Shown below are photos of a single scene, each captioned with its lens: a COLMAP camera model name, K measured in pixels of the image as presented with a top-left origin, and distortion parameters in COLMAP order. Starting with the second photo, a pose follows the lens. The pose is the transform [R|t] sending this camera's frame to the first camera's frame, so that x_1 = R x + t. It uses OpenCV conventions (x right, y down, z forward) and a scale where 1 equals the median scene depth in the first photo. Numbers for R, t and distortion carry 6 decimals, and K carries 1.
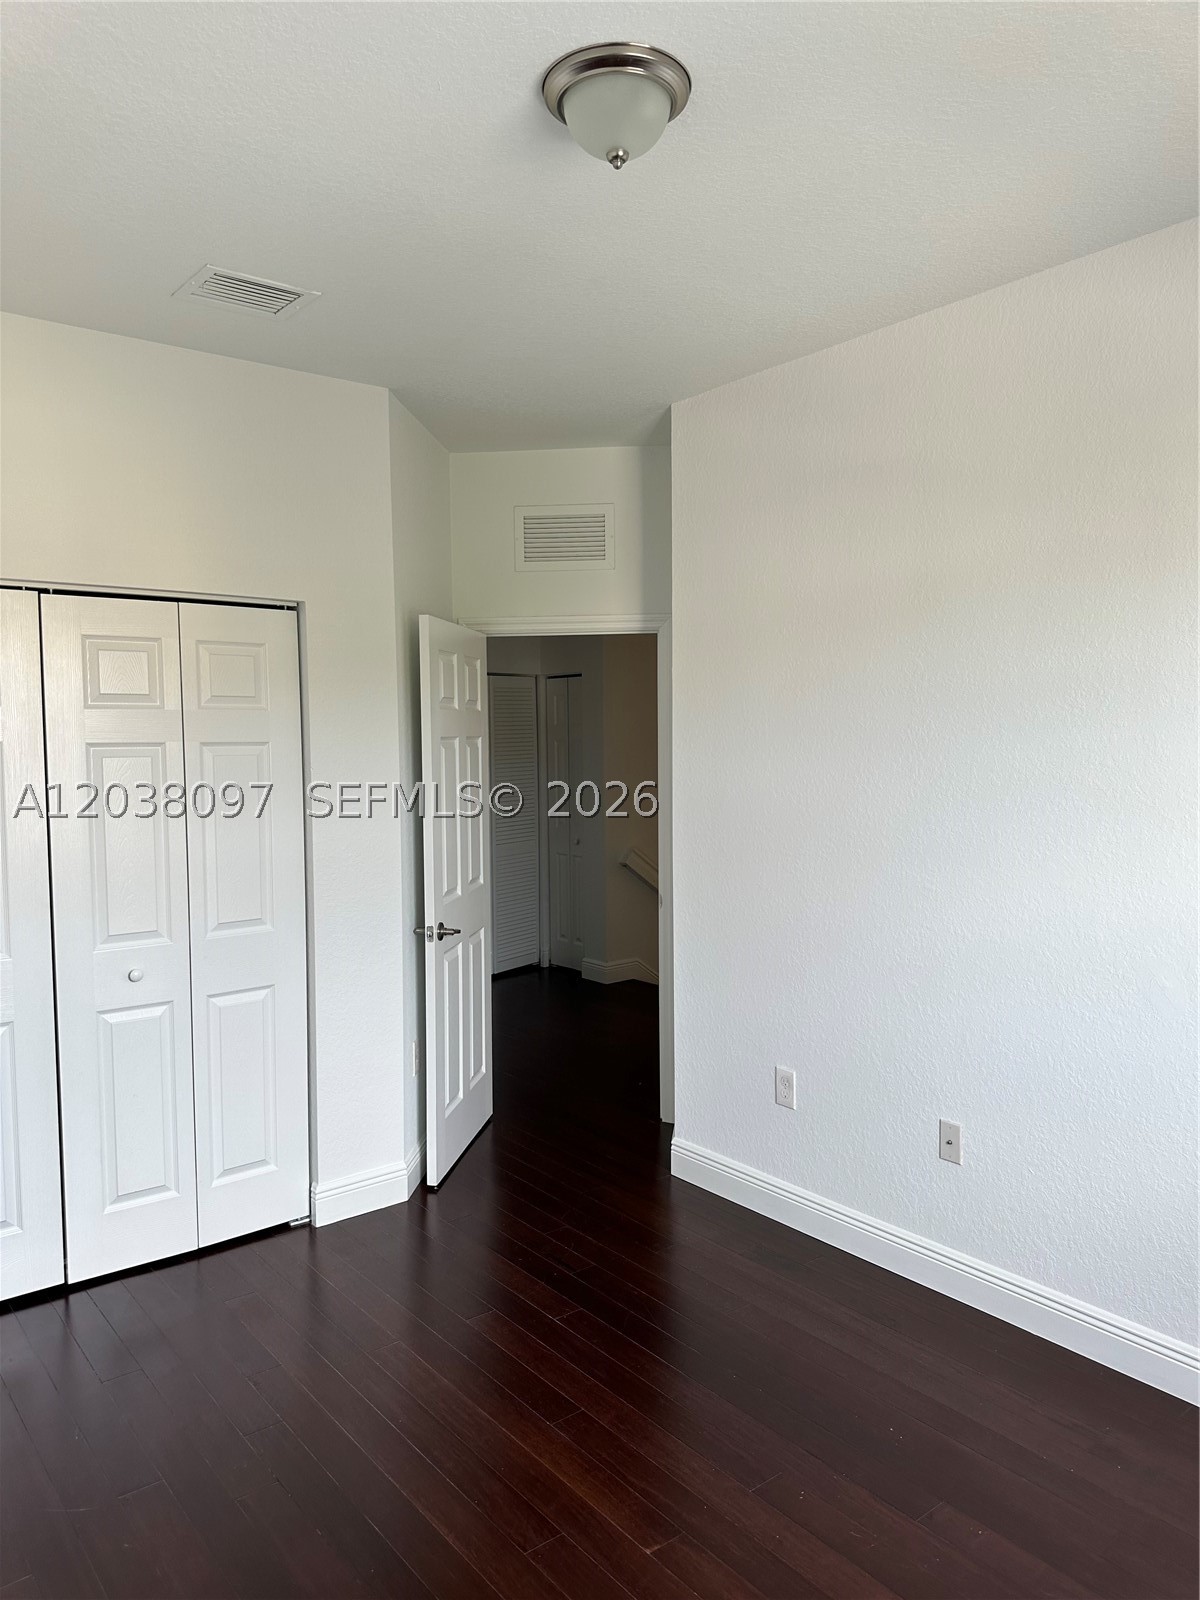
lens RADIAL K [[1113.1, 0, 600.0], [0, 1113.1, 800.0], [0, 0, 1]] dist [0.004413, 0.000671]
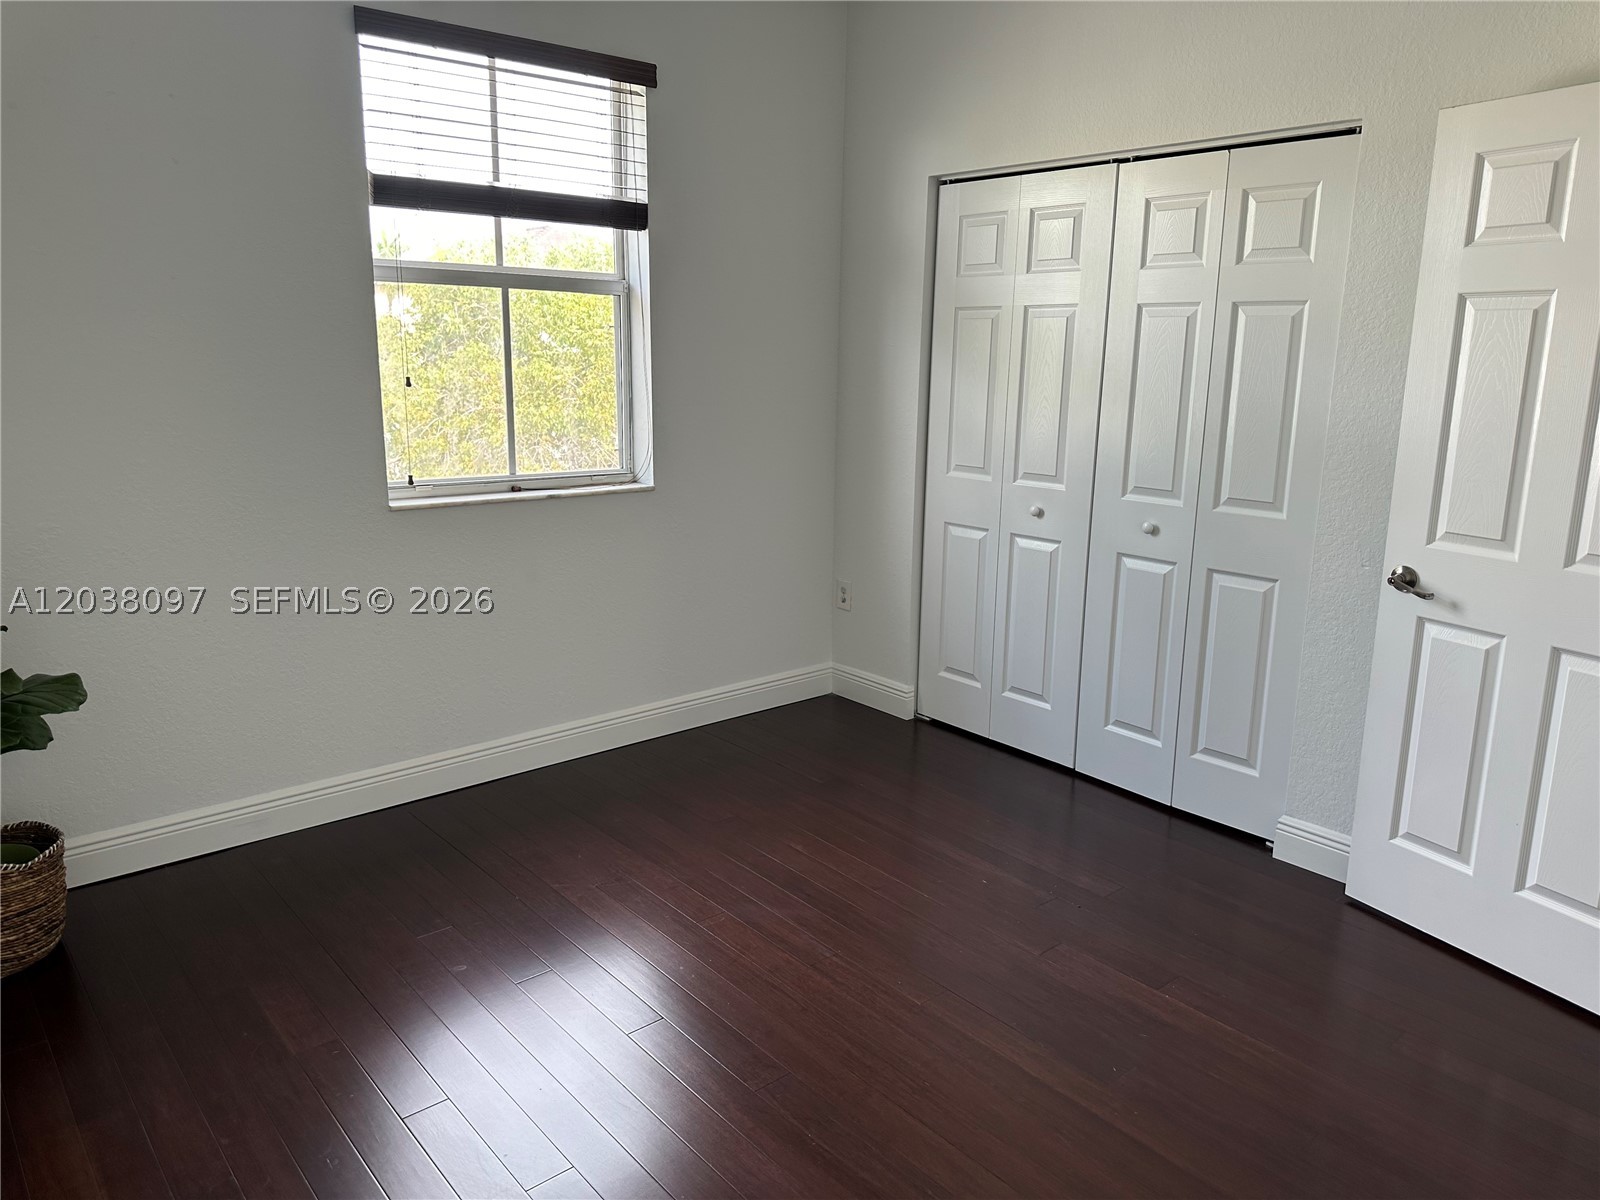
lens RADIAL K [[1113.1, 0, 800.0], [0, 1113.1, 600.0], [0, 0, 1]] dist [0.004413, 0.000671]
pose [[0.024656, 0.235385, -0.971589, 0.595110], [-0.057965, 0.970586, 0.233671, -0.006290], [0.998014, 0.050556, 0.037575, 0.607328]]
